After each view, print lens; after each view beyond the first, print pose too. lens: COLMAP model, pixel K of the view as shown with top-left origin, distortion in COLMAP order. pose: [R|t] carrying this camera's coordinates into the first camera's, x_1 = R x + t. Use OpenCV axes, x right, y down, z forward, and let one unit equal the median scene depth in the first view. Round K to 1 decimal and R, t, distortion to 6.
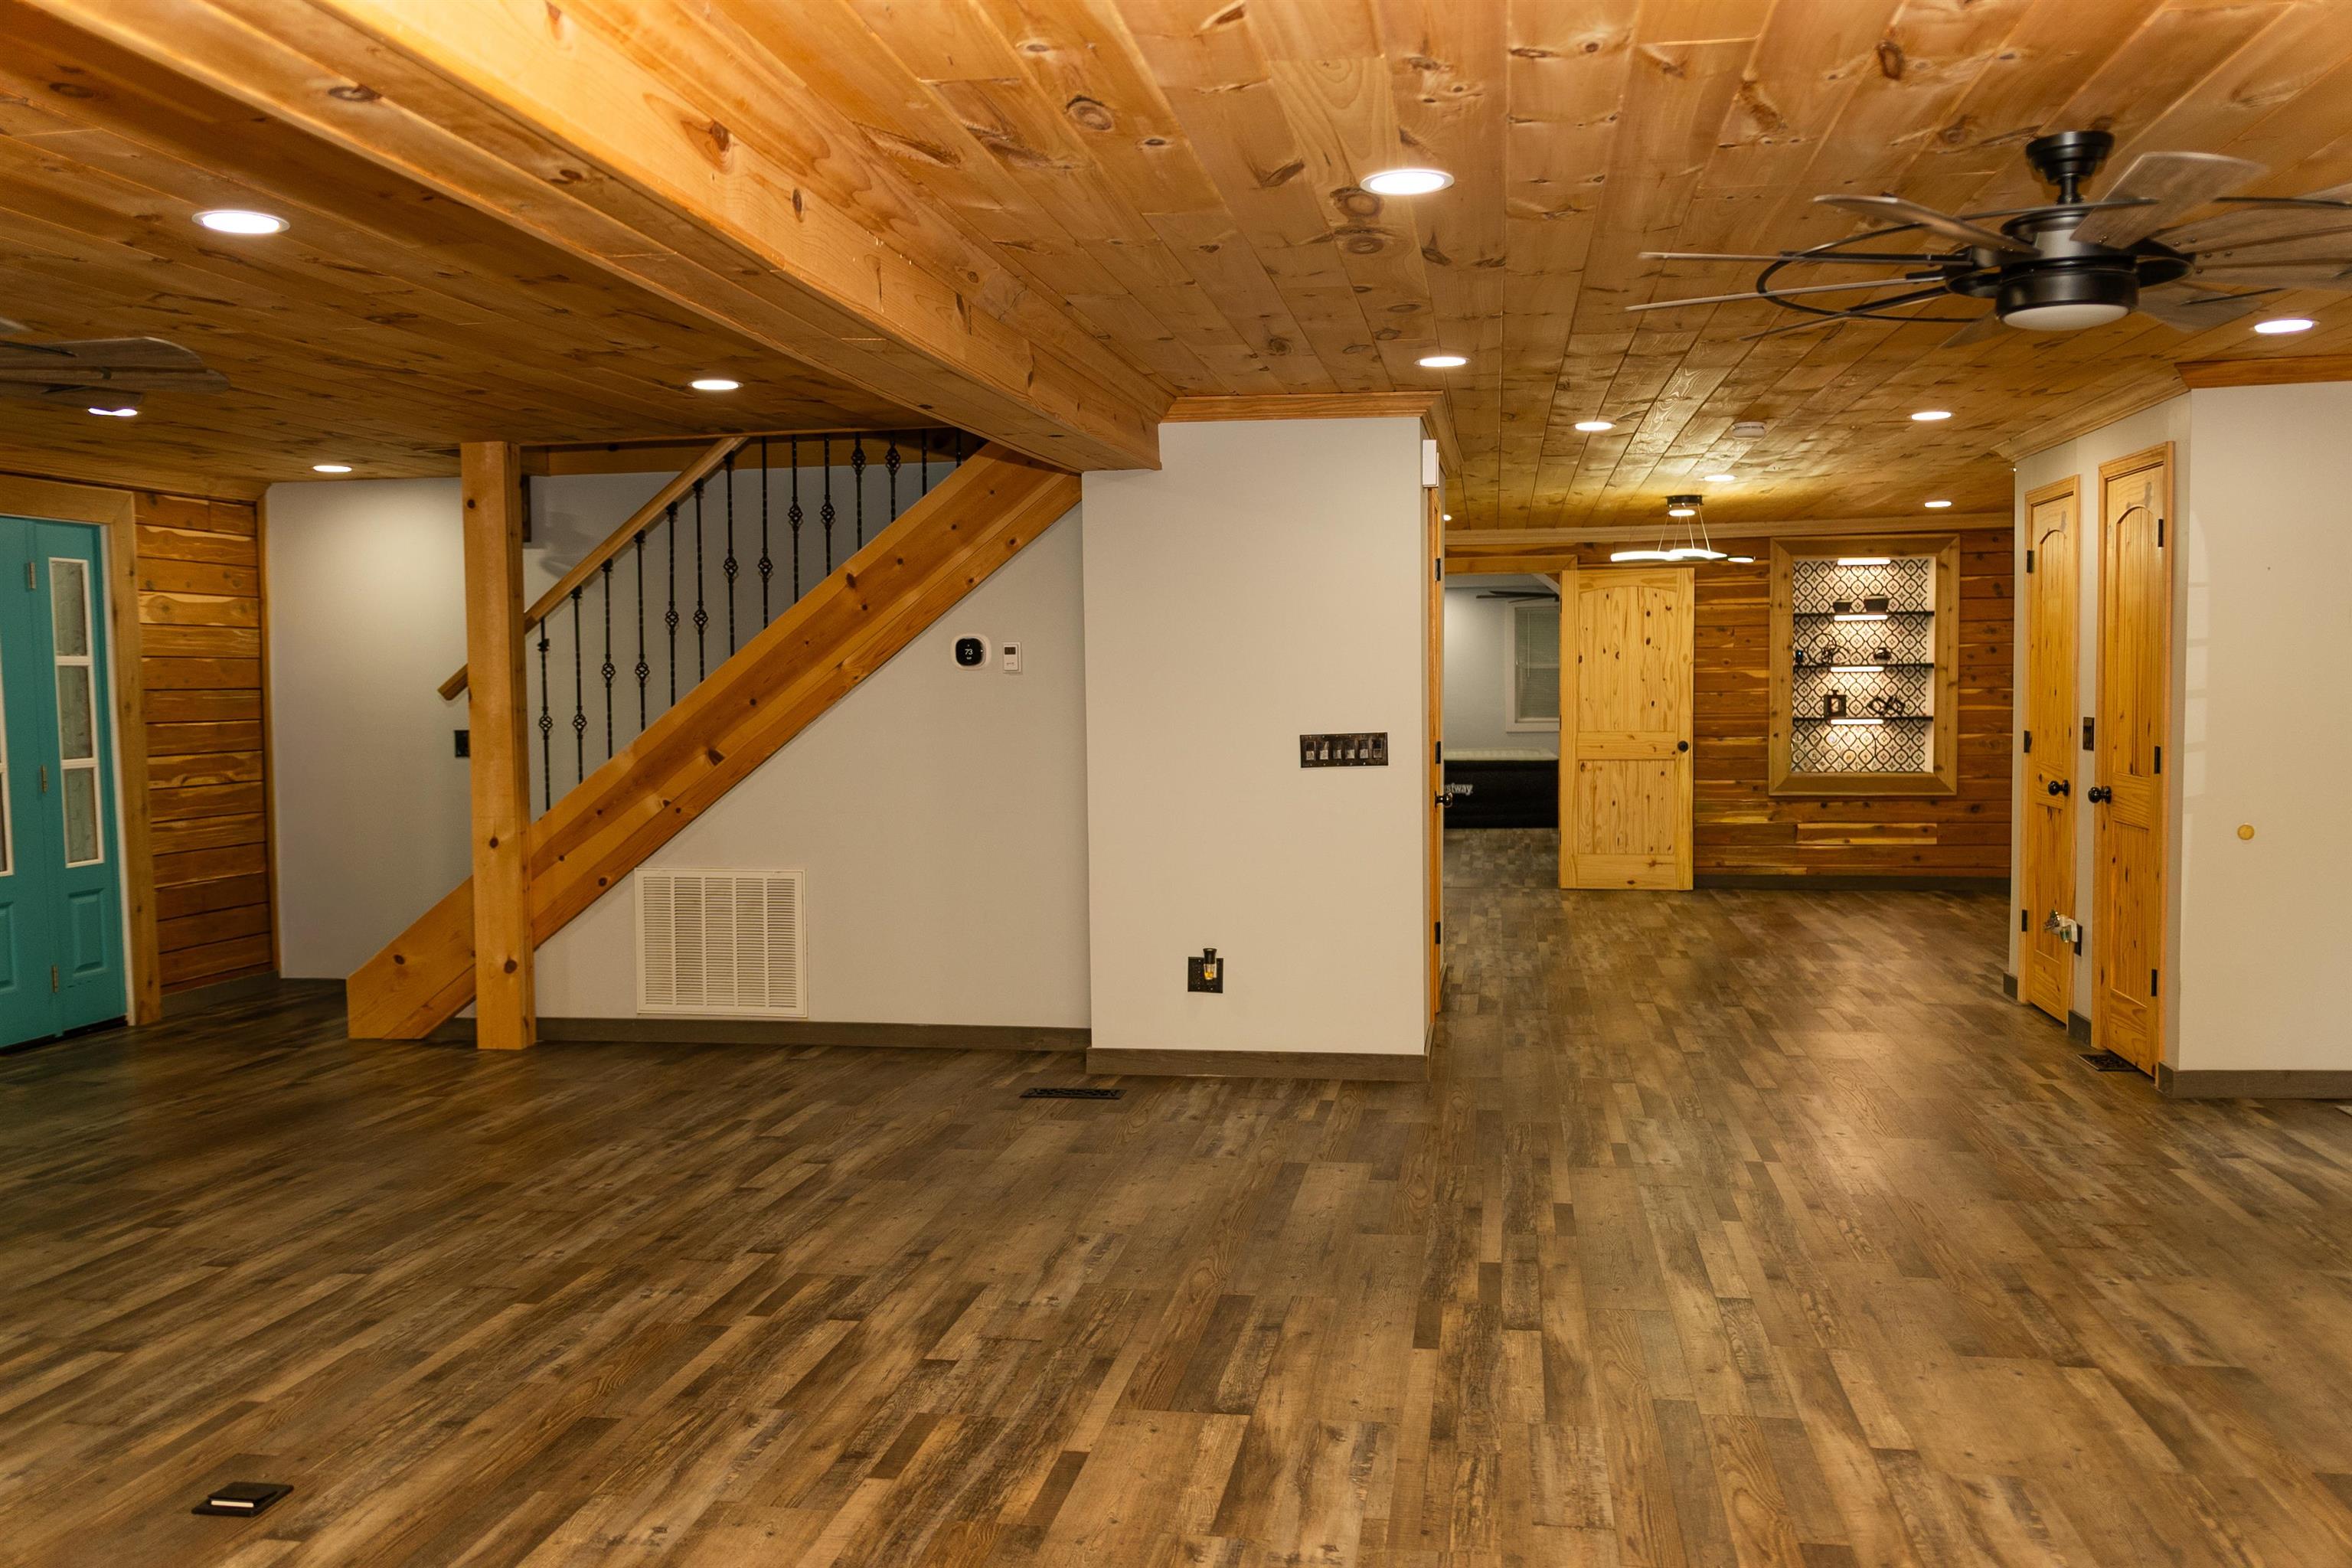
lens RADIAL K [[1921.6, 0, 1186.9], [0, 1921.6, 786.2], [0, 0, 1]] dist [0.025361, -0.037943]
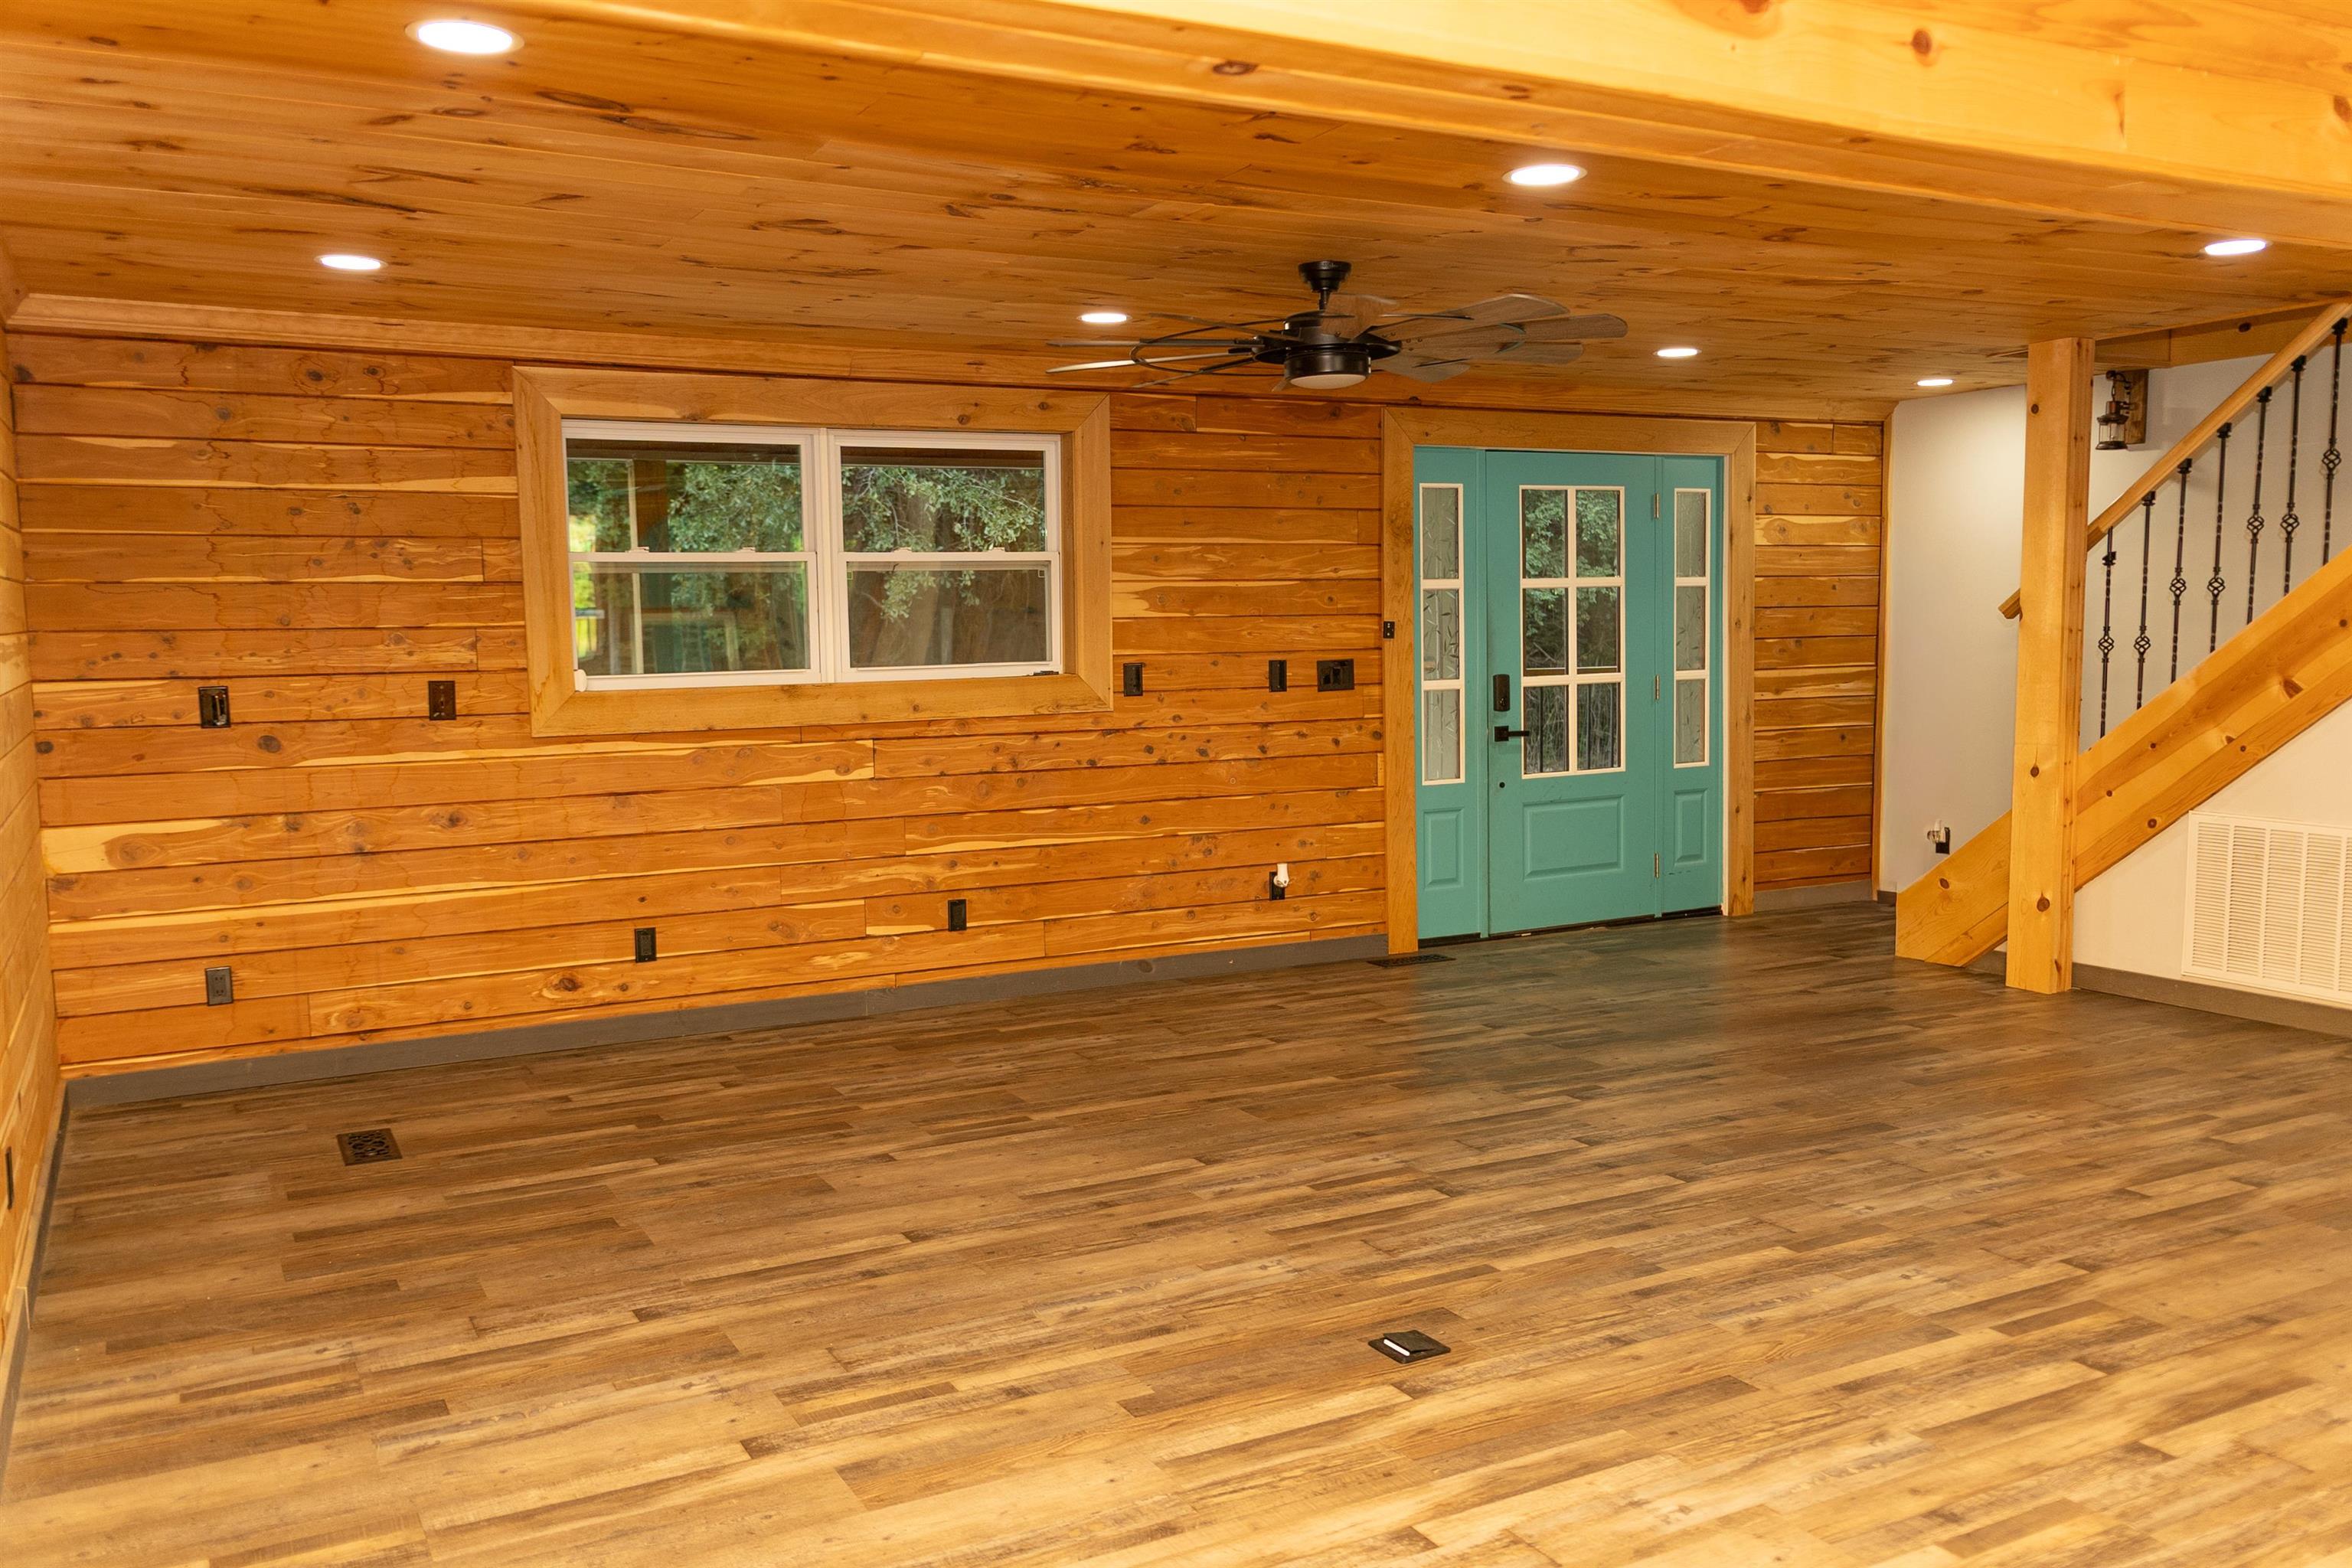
lens RADIAL K [[1921.6, 0, 1186.9], [0, 1921.6, 786.2], [0, 0, 1]] dist [0.025361, -0.037943]
pose [[0.614499, 0.073465, -0.785490, 0.159526], [-0.036317, 0.997233, 0.064857, -0.011979], [0.788082, -0.011328, 0.615467, 0.122508]]
